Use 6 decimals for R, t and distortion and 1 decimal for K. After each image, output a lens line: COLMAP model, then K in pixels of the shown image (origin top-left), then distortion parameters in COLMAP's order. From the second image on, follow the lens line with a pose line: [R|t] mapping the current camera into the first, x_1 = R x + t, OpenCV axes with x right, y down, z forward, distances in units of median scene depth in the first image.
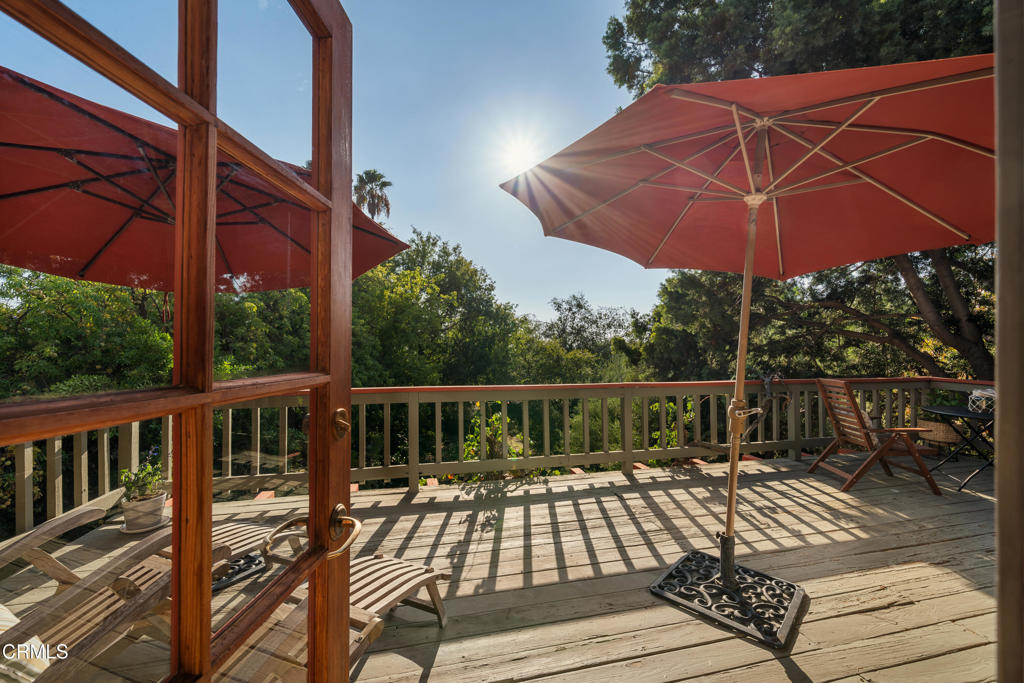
lens RADIAL K [[415.8, 0, 512.0], [0, 415.8, 341.5], [0, 0, 1]] dist [0.001354, 0.000138]
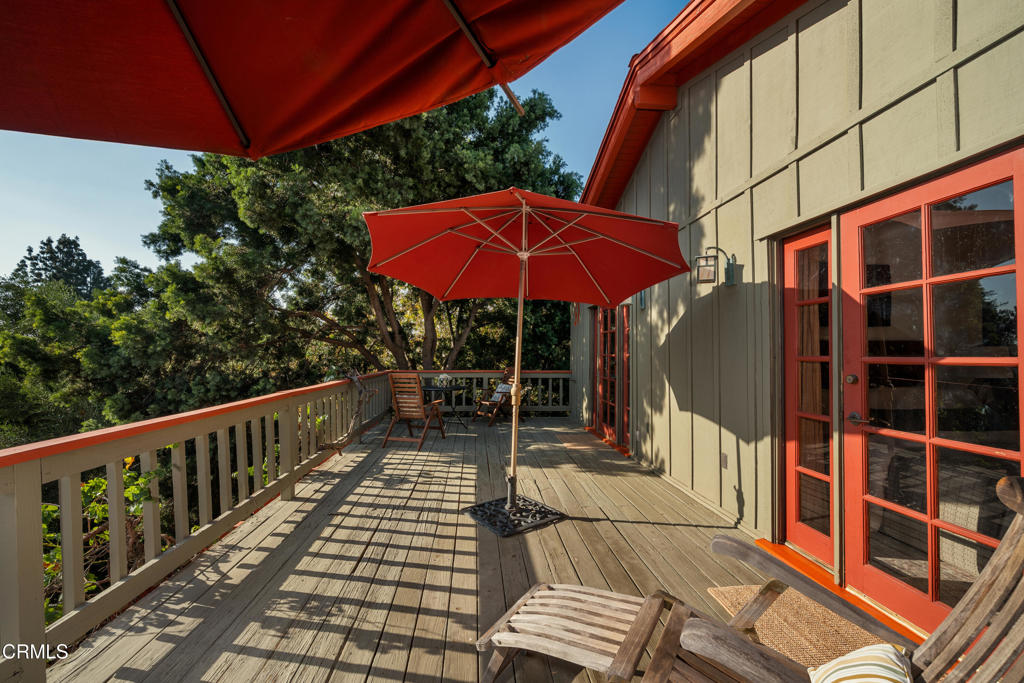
lens RADIAL K [[415.8, 0, 512.0], [0, 415.8, 341.5], [0, 0, 1]] dist [0.001354, 0.000138]
pose [[0.132019, 0.022027, 0.991002, -0.602568], [-0.006077, 0.999752, -0.021412, 0.013443], [-0.991229, -0.003195, 0.132121, 0.510507]]
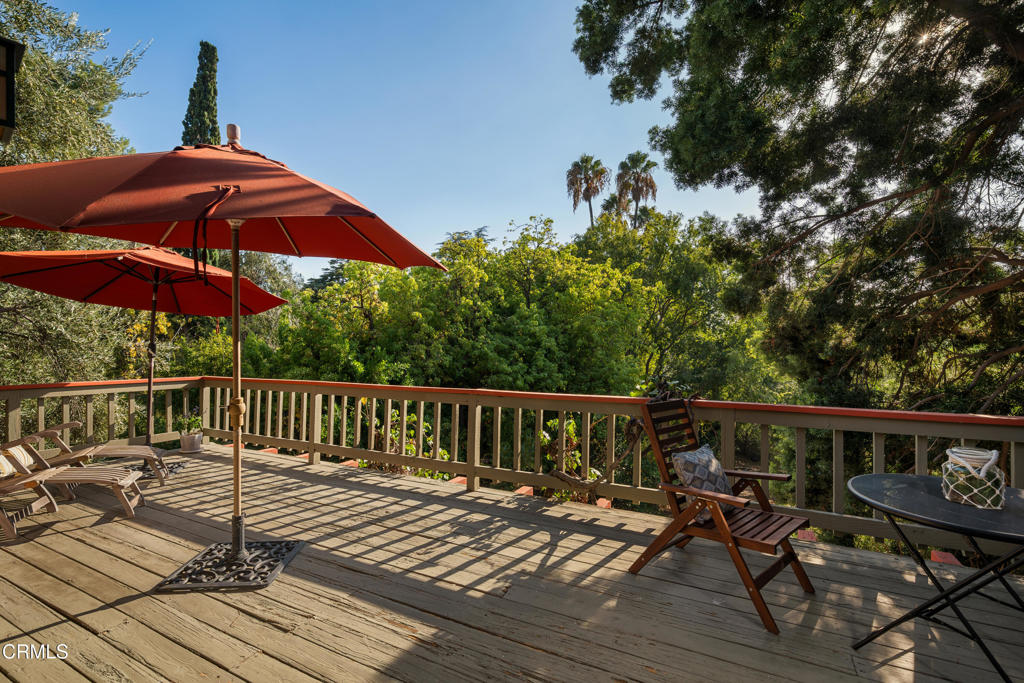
lens RADIAL K [[479.6, 0, 487.9], [0, 479.6, 346.8], [0, 0, 1]] dist [-0.002223, 0.000087]
pose [[0.724406, -0.006602, -0.689342, 1.177683], [0.007973, 0.999967, -0.001198, 0.019676], [0.689328, -0.004628, 0.724435, 0.338211]]
